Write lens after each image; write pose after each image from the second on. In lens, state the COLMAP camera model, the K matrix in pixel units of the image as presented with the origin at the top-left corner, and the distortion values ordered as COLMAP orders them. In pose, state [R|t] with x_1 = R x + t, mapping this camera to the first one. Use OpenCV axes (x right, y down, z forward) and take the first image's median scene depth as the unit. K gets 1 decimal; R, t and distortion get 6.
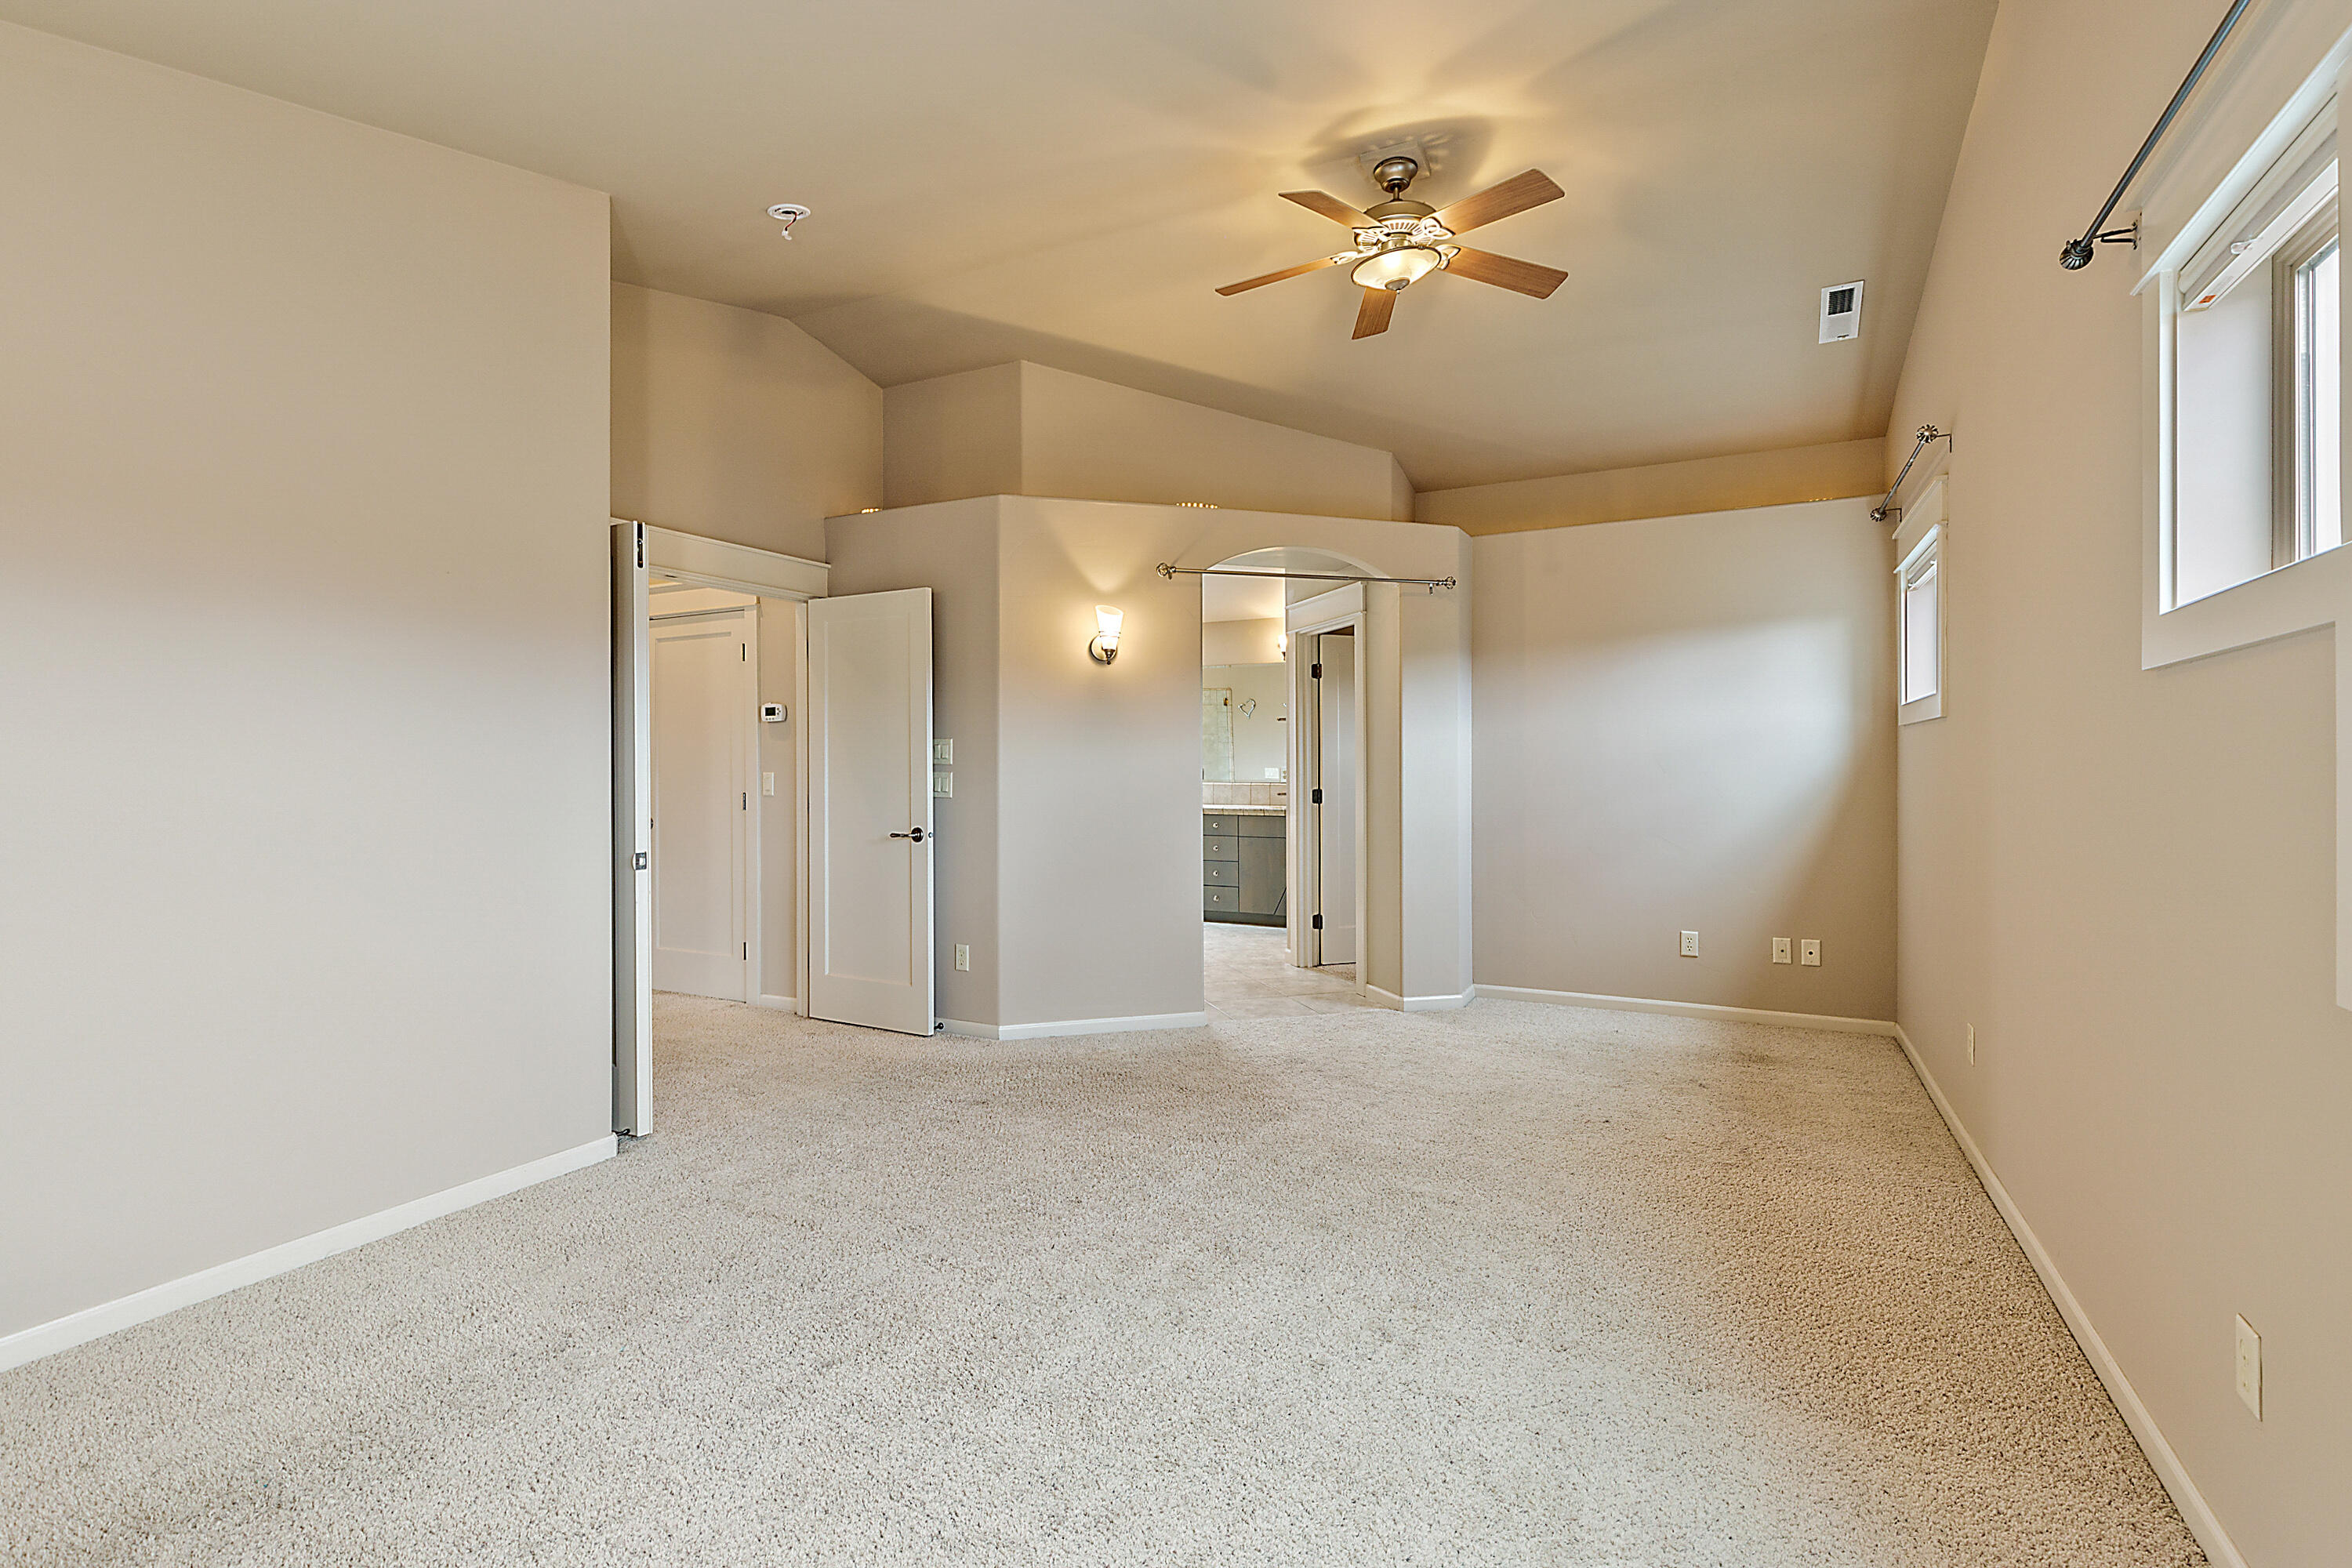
lens RADIAL K [[1073.2, 0, 1163.3], [0, 1073.2, 768.9], [0, 0, 1]] dist [0.007258, -0.000886]
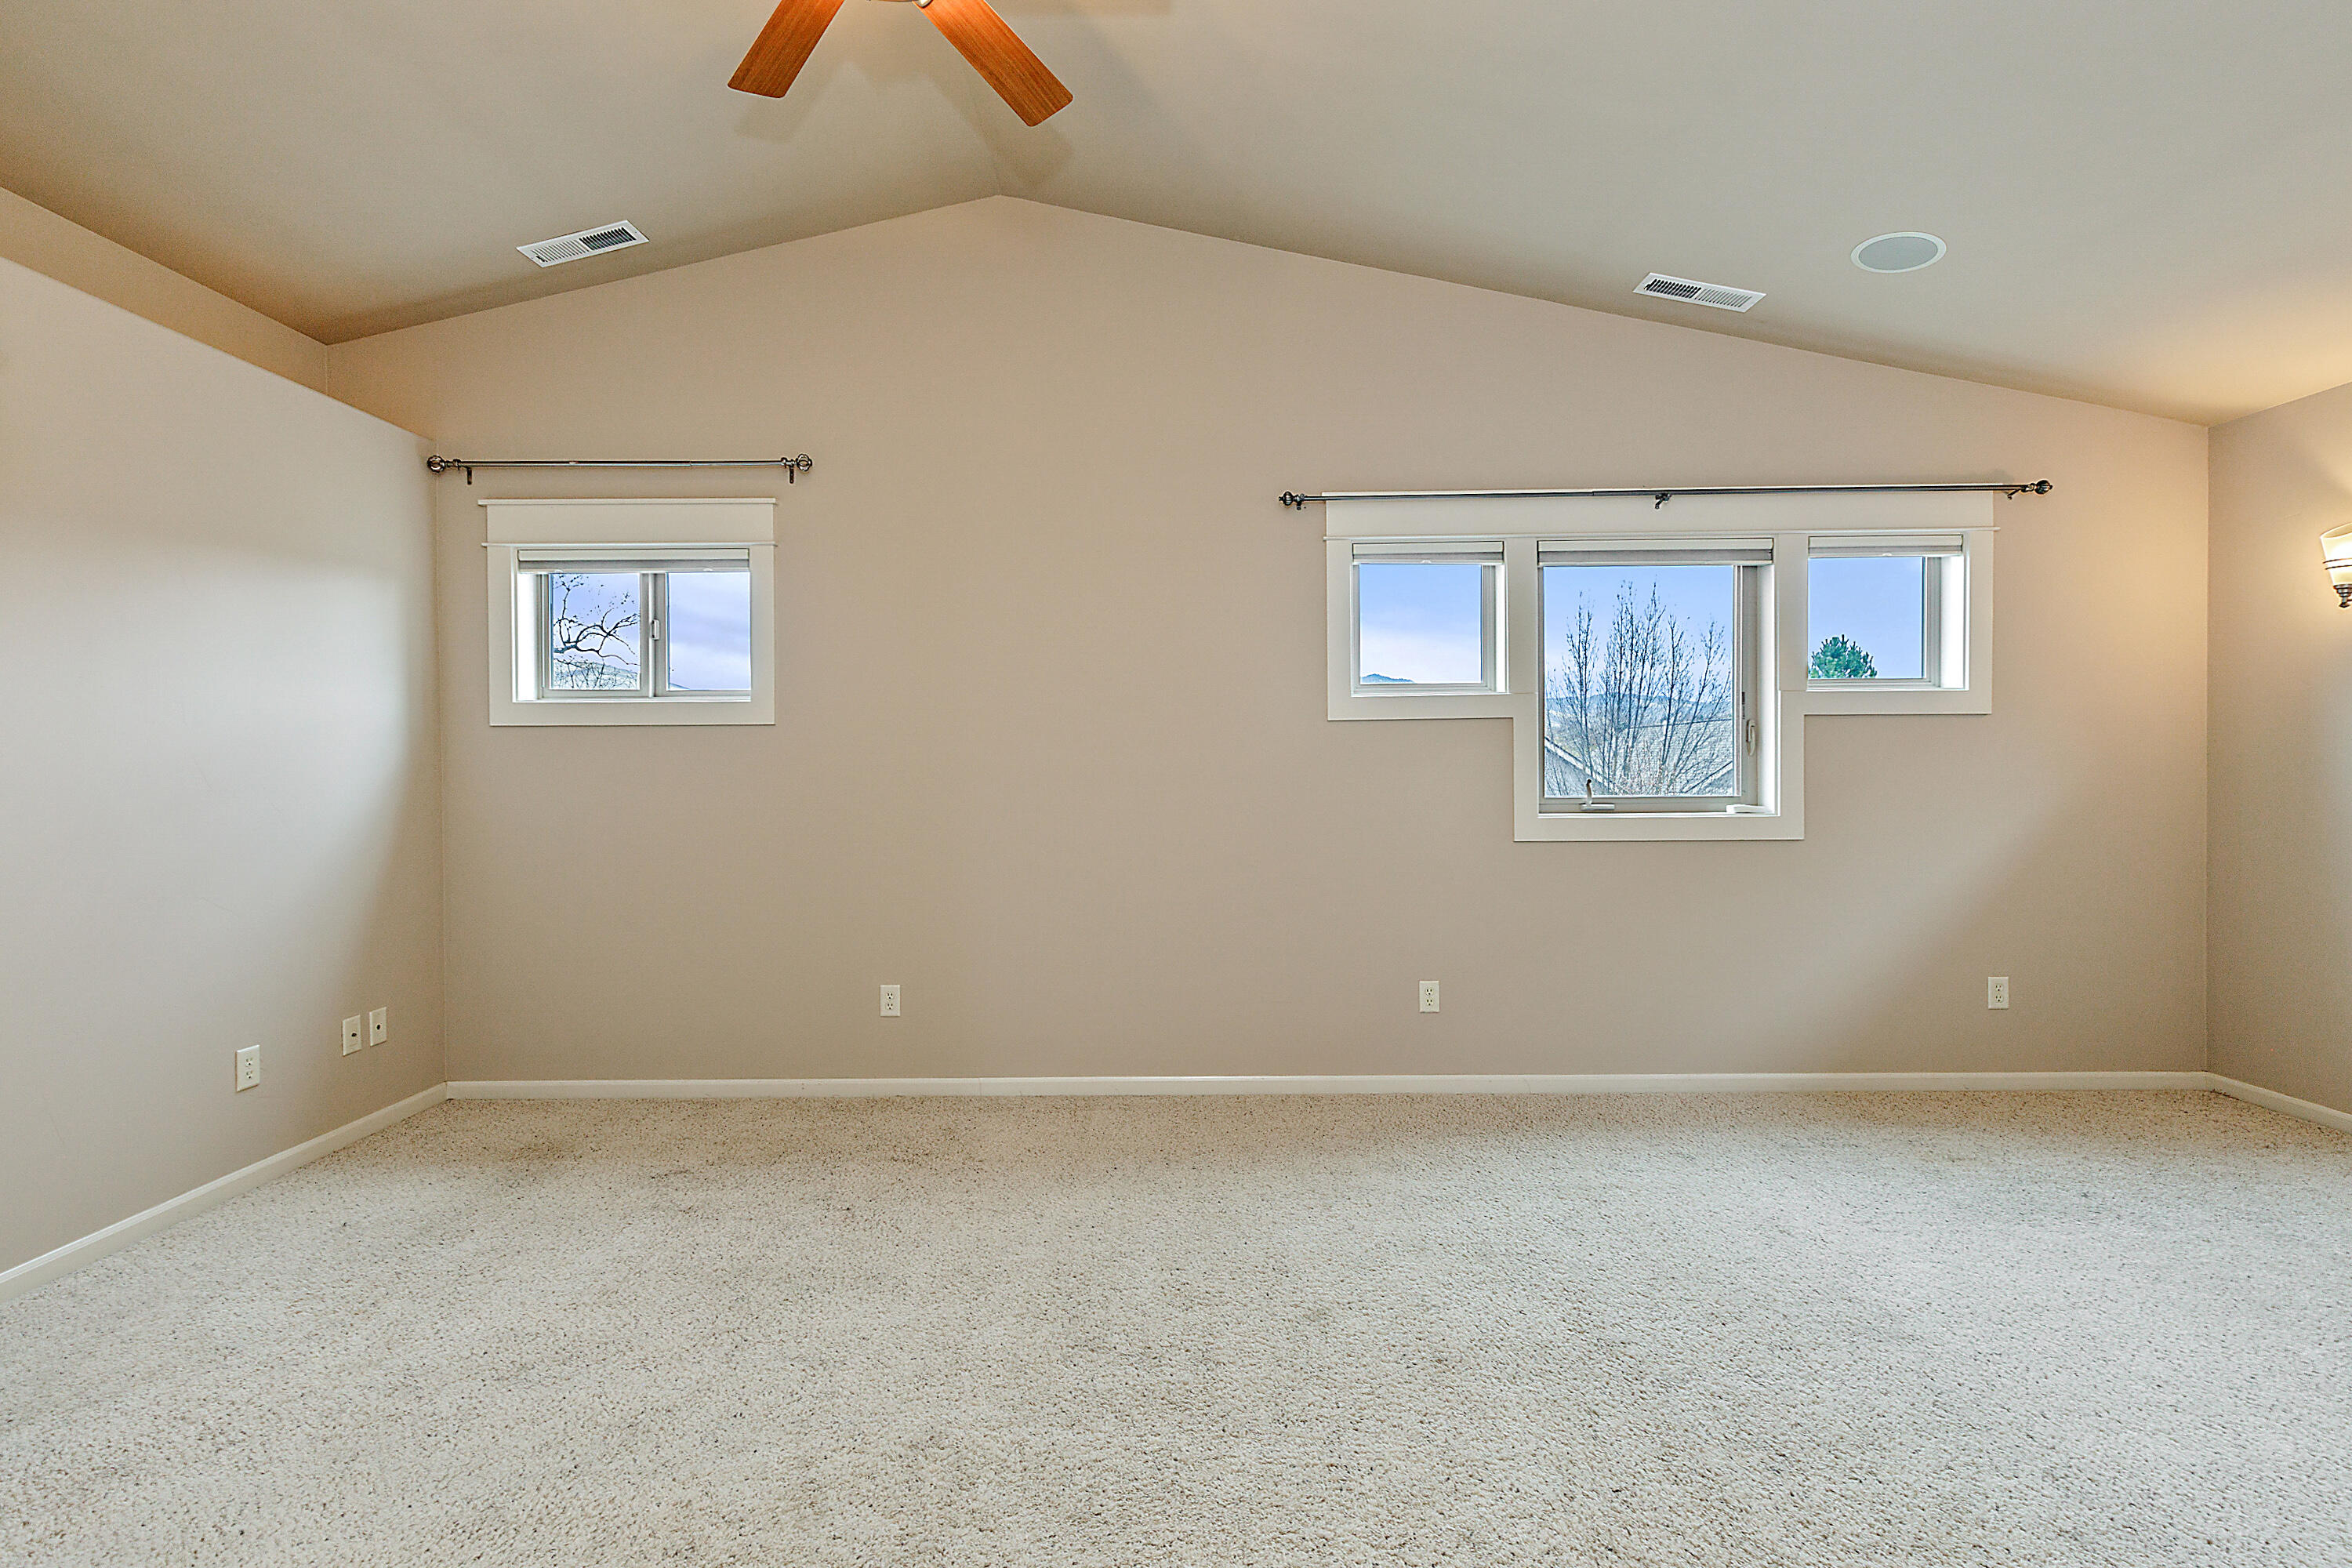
lens RADIAL K [[1073.2, 0, 1163.3], [0, 1073.2, 768.9], [0, 0, 1]] dist [0.007258, -0.000886]
pose [[-0.445468, 0.000348, 0.895298, -0.309751], [0.014231, 0.999876, 0.006692, -0.004904], [-0.895185, 0.015722, -0.445418, 0.844428]]
